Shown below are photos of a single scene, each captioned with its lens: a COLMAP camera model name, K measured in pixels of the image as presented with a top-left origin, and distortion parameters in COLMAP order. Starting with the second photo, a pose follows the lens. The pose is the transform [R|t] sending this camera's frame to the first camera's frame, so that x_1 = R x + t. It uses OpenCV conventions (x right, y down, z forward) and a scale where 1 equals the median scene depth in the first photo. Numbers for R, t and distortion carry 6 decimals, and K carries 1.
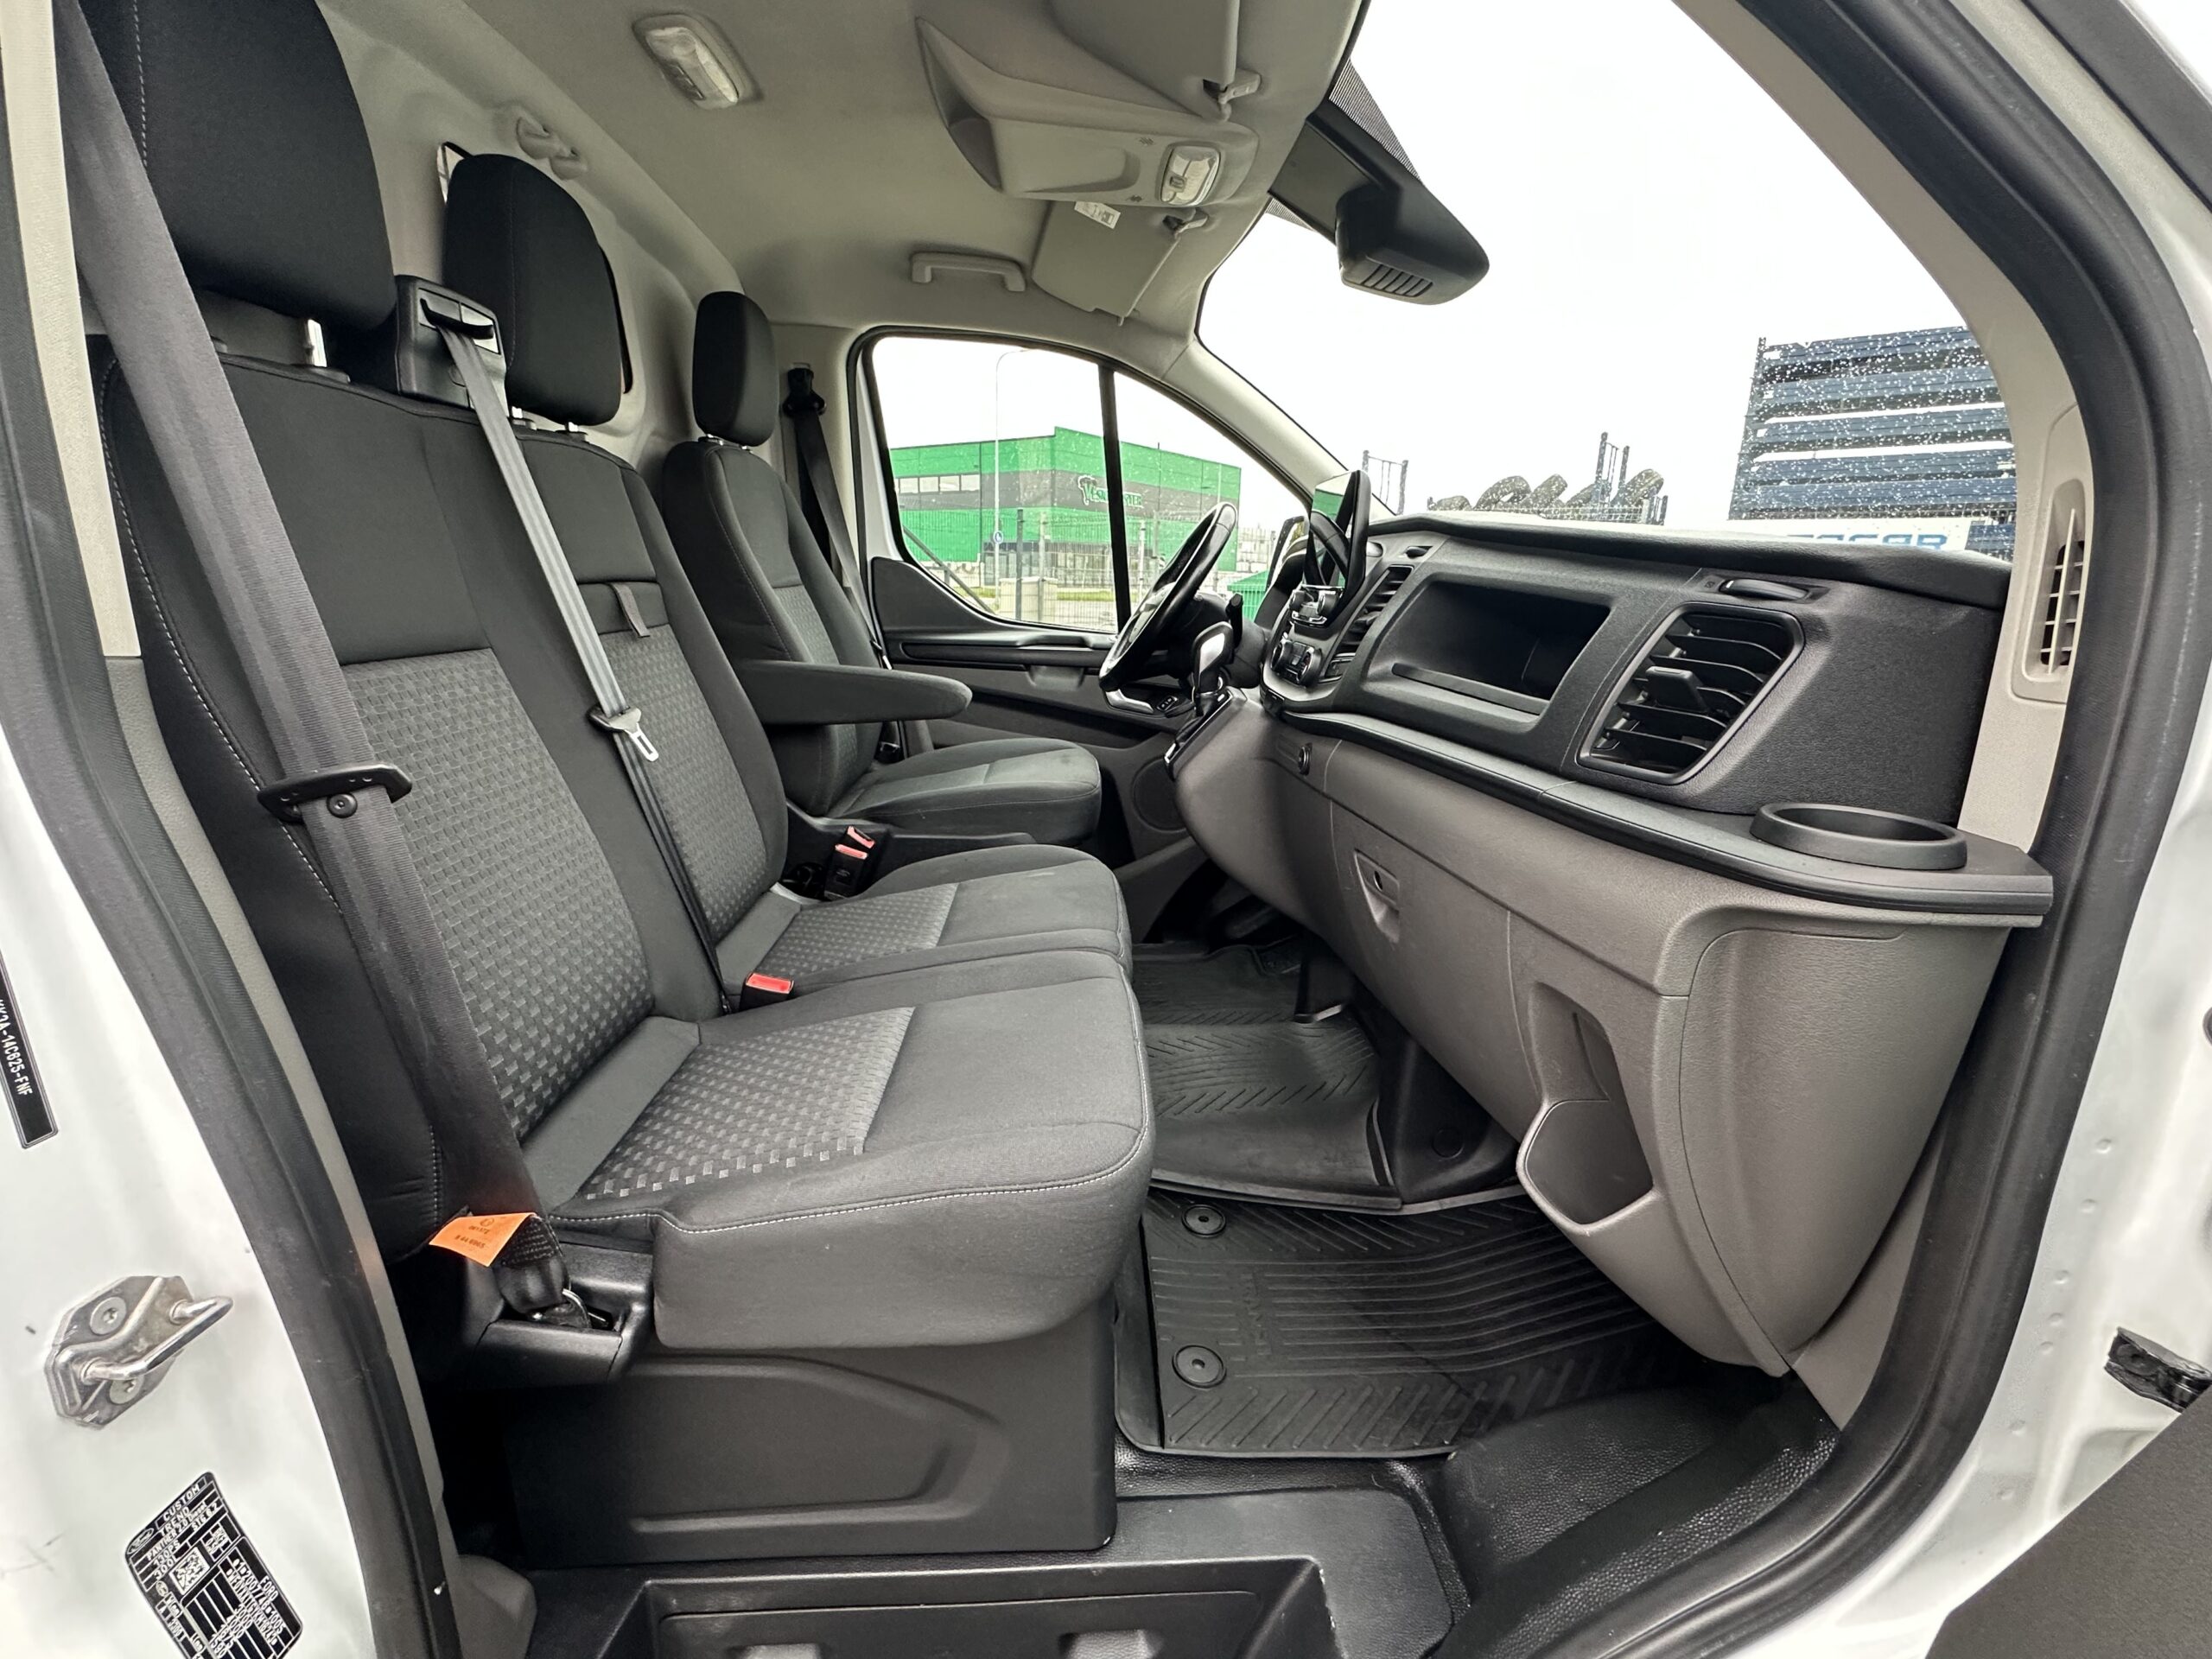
lens RADIAL K [[977.7, 0, 1105.0], [0, 977.7, 821.1], [0, 0, 1]] dist [-0.001400, 0.000234]
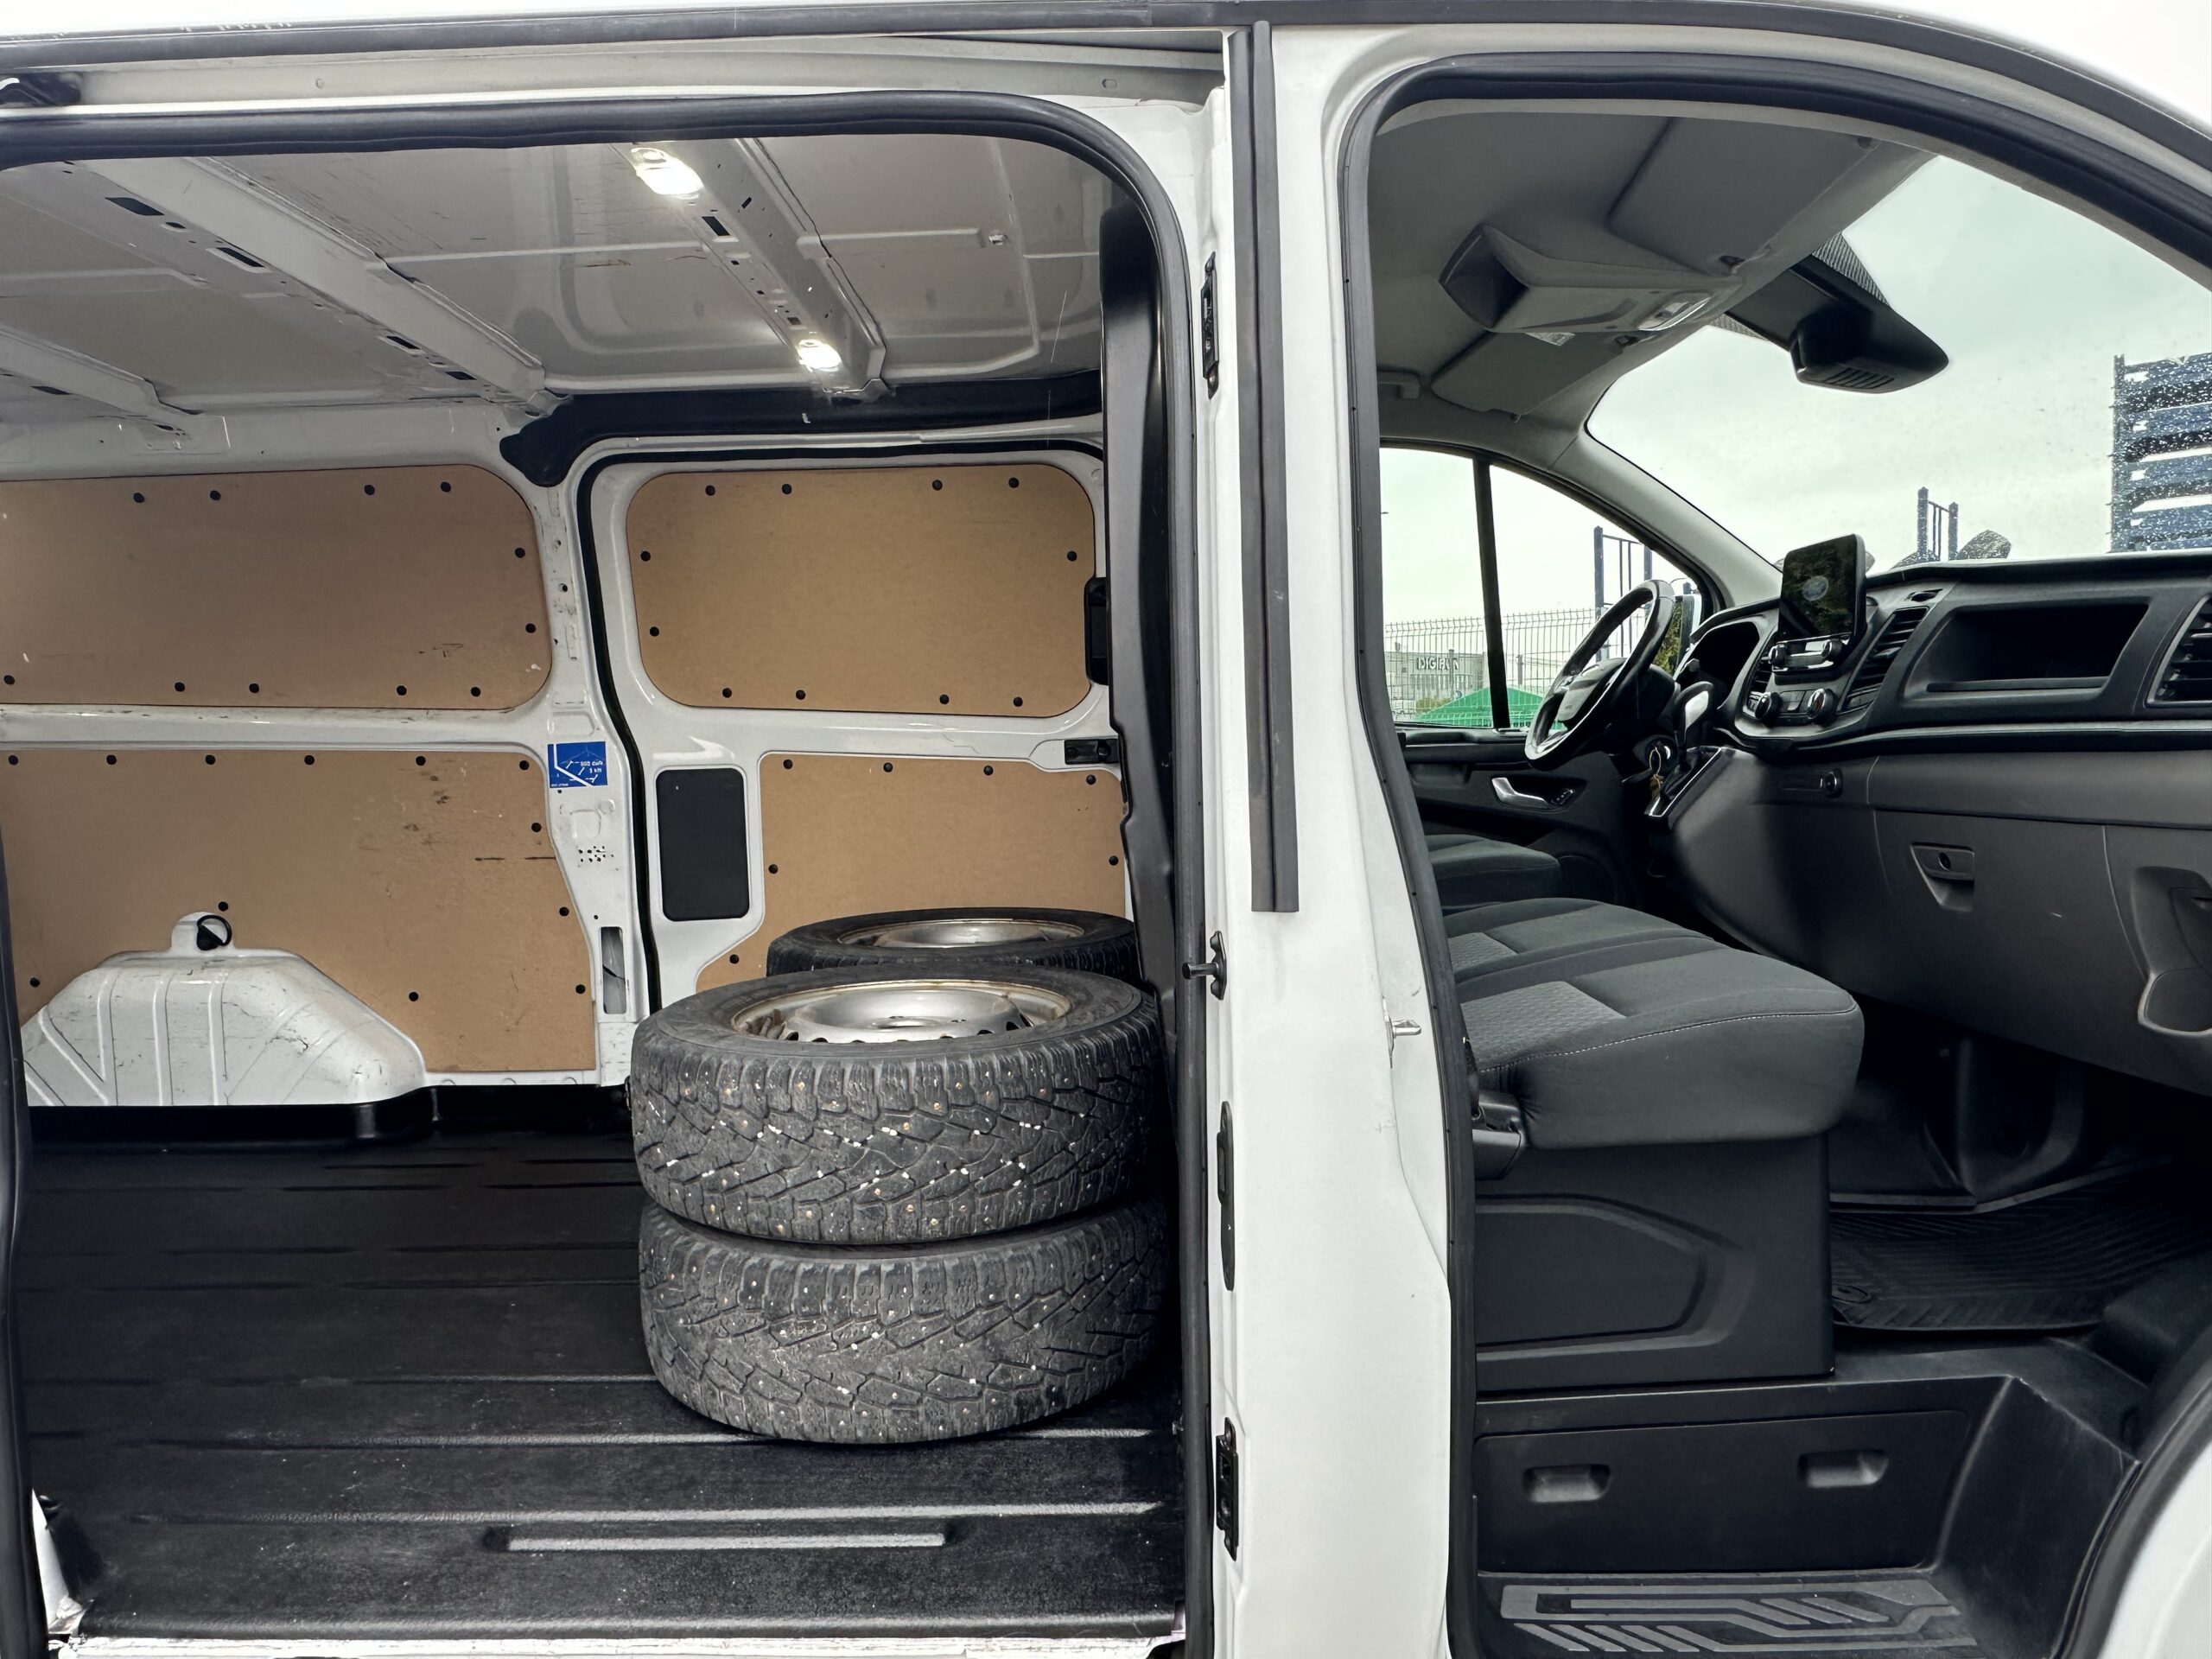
lens RADIAL K [[1425.1, 0, 1107.6], [0, 1425.1, 836.6], [0, 0, 1]] dist [0.004093, -0.006628]
pose [[0.996757, -0.053472, -0.060140, -0.544641], [0.042358, 0.984032, -0.172880, 0.250991], [0.068424, 0.169772, 0.983105, -0.667804]]
